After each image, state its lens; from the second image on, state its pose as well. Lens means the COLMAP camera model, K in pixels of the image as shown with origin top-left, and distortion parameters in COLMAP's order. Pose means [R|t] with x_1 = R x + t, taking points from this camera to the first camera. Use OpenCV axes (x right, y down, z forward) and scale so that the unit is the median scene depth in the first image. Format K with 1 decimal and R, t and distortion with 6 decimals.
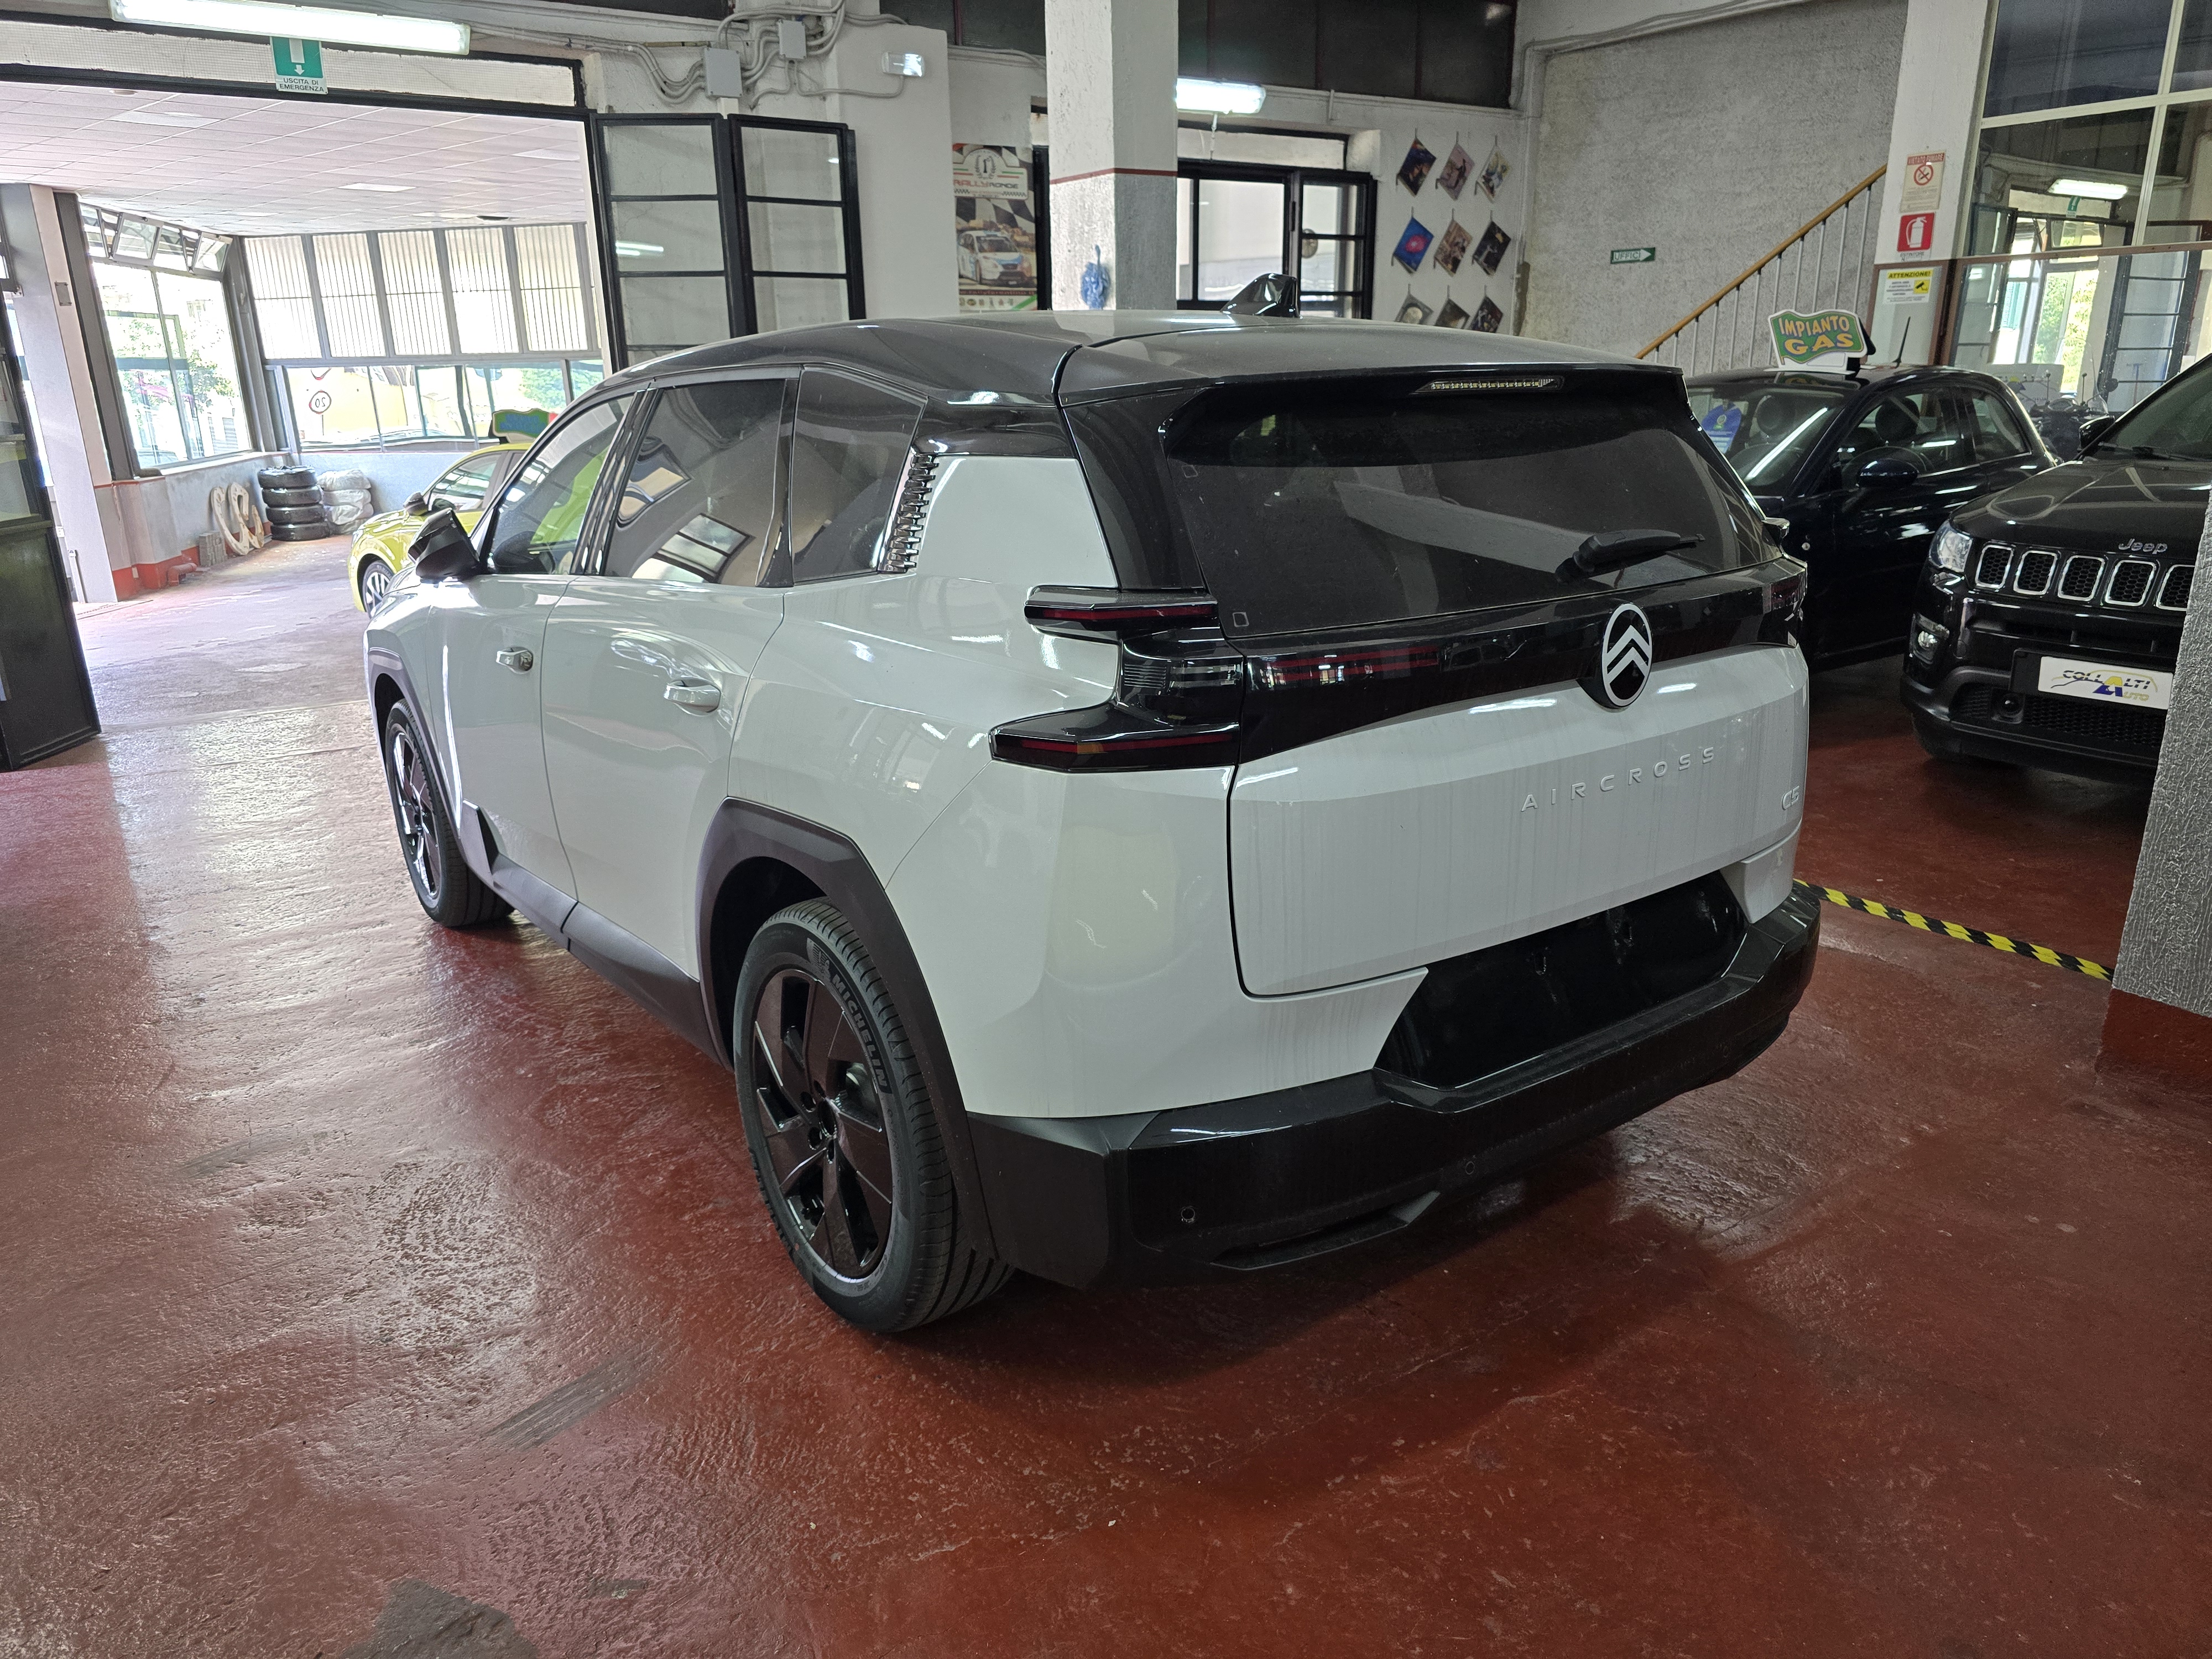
lens RADIAL K [[1489.3, 0, 1106.0], [0, 1489.3, 829.5], [0, 0, 1]] dist [0.048955, -0.044894]
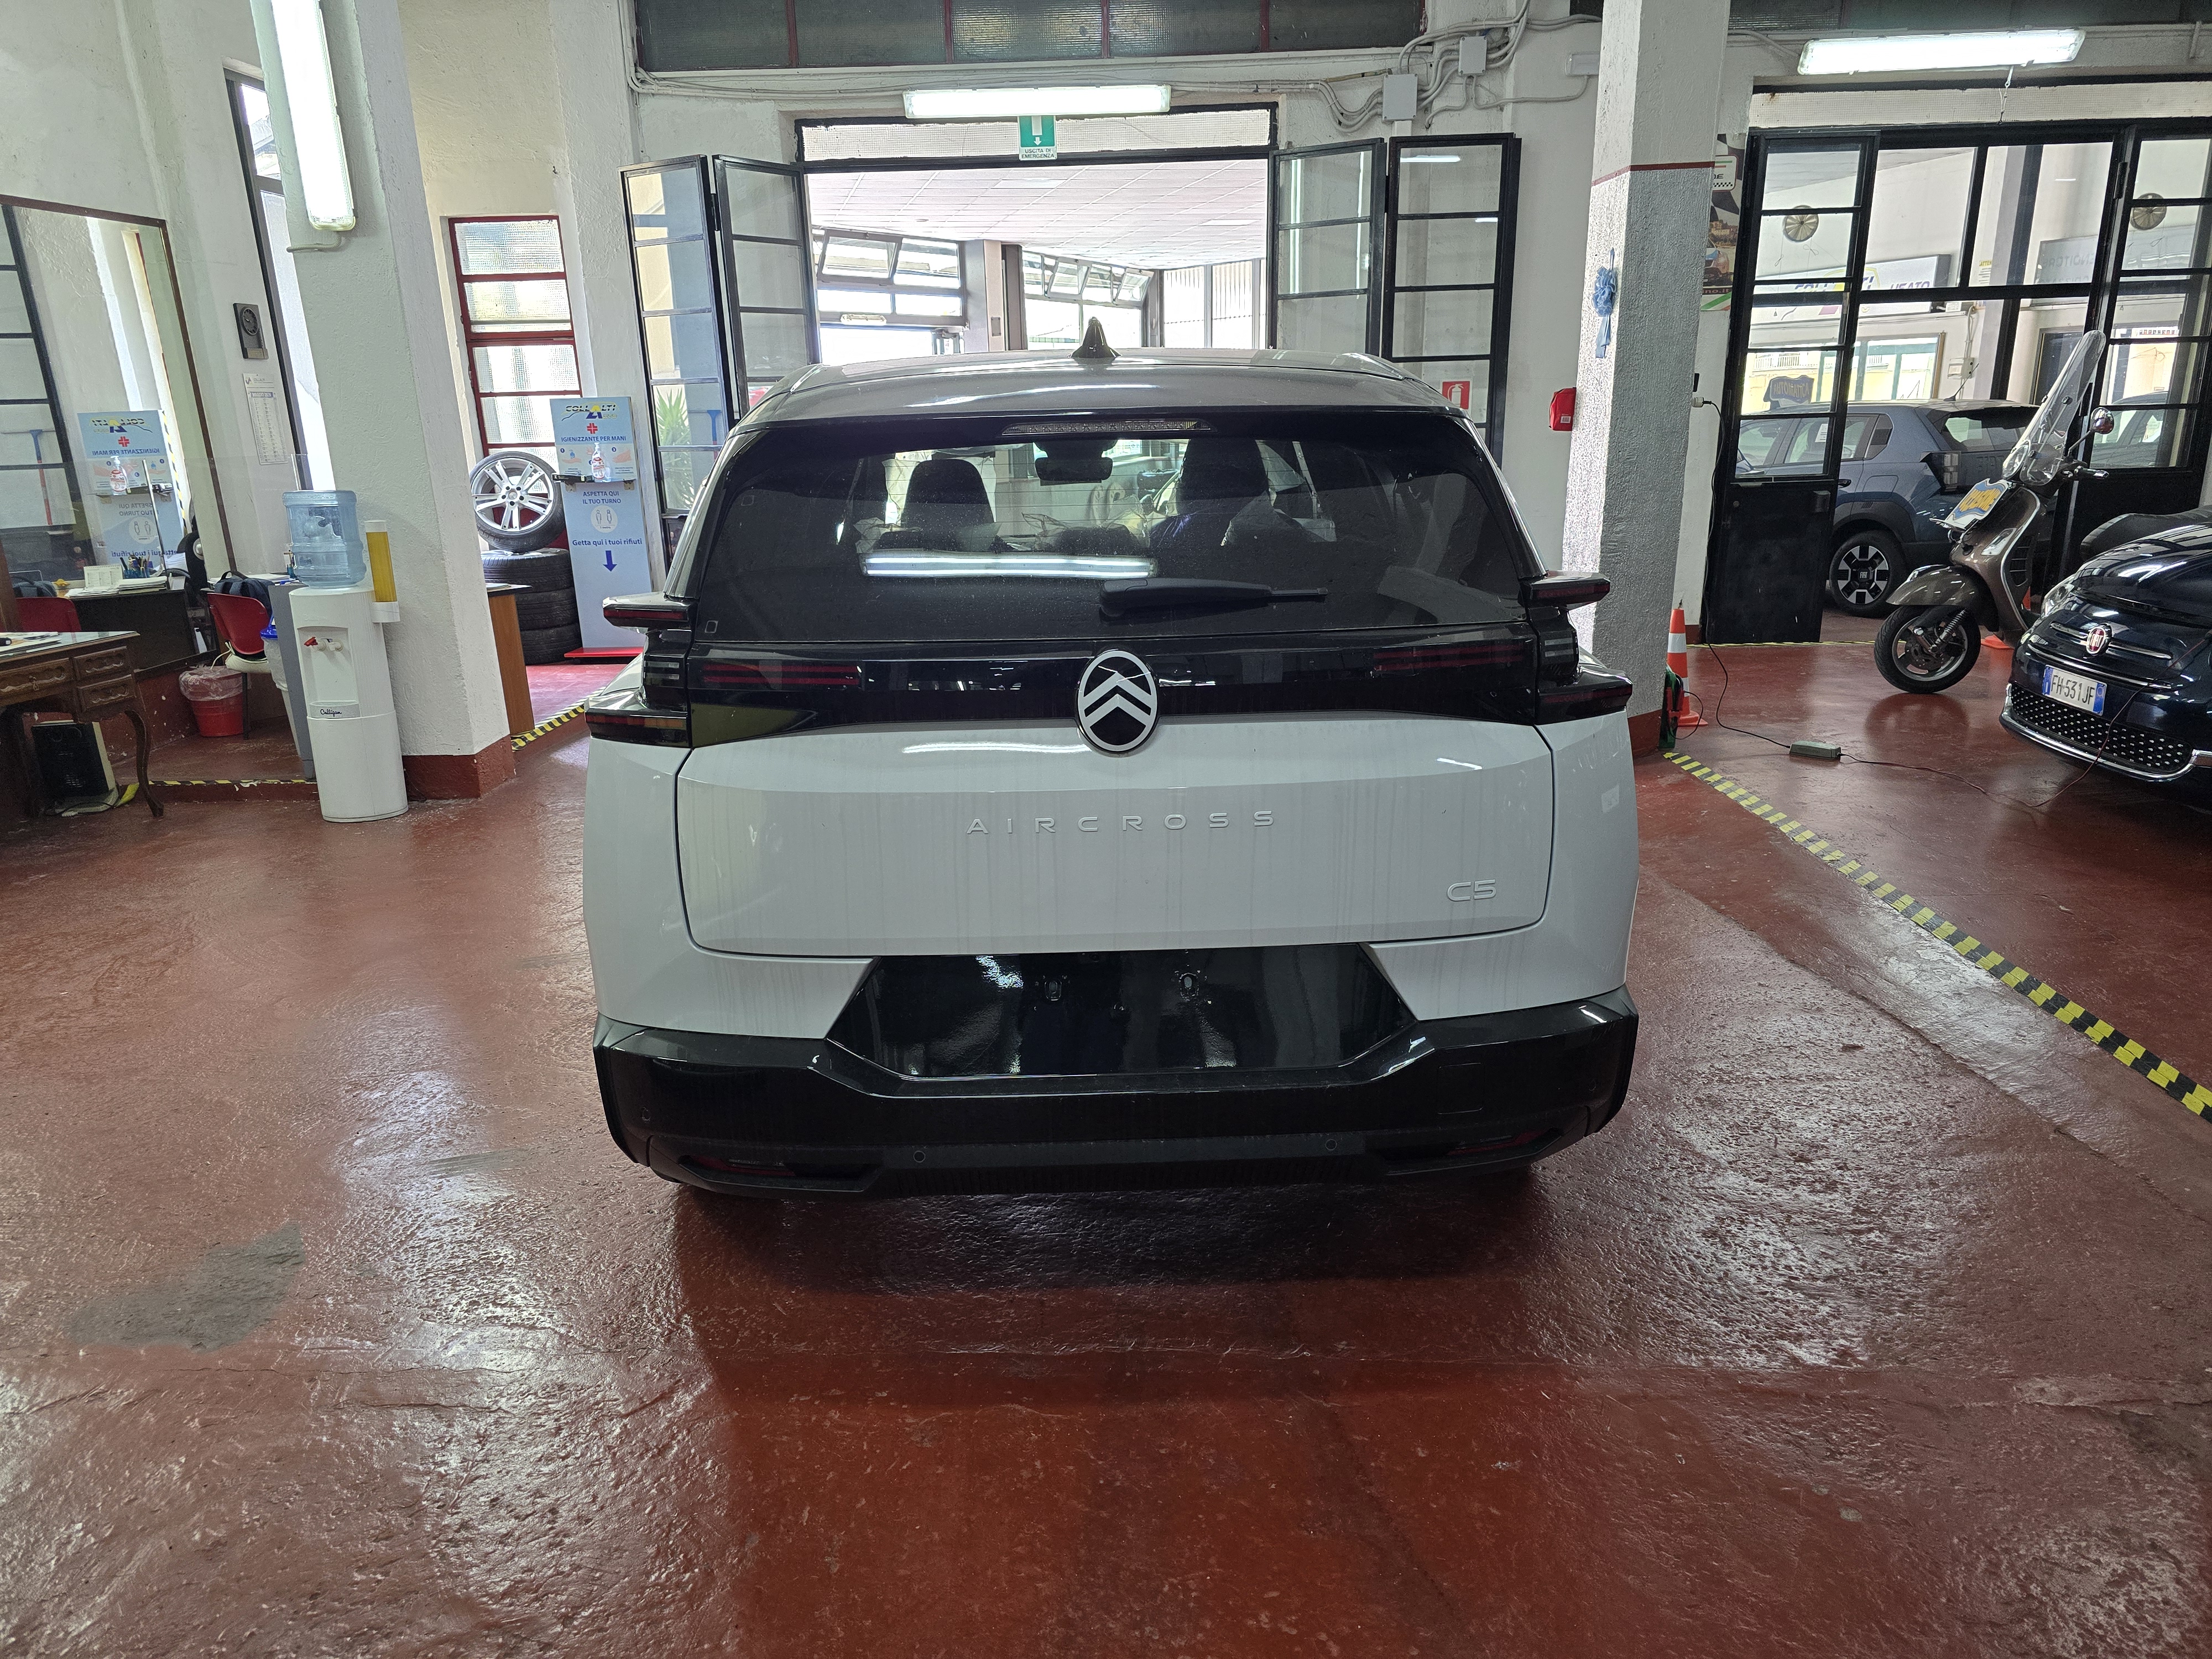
lens RADIAL K [[1479.8, 0, 1106.0], [0, 1479.8, 829.5], [0, 0, 1]] dist [0.069303, -0.063576]
pose [[0.824170, 0.154057, -0.544987, 0.219616], [-0.153711, 0.987018, 0.046557, -0.018798], [0.545084, 0.045400, 0.837151, 0.041218]]
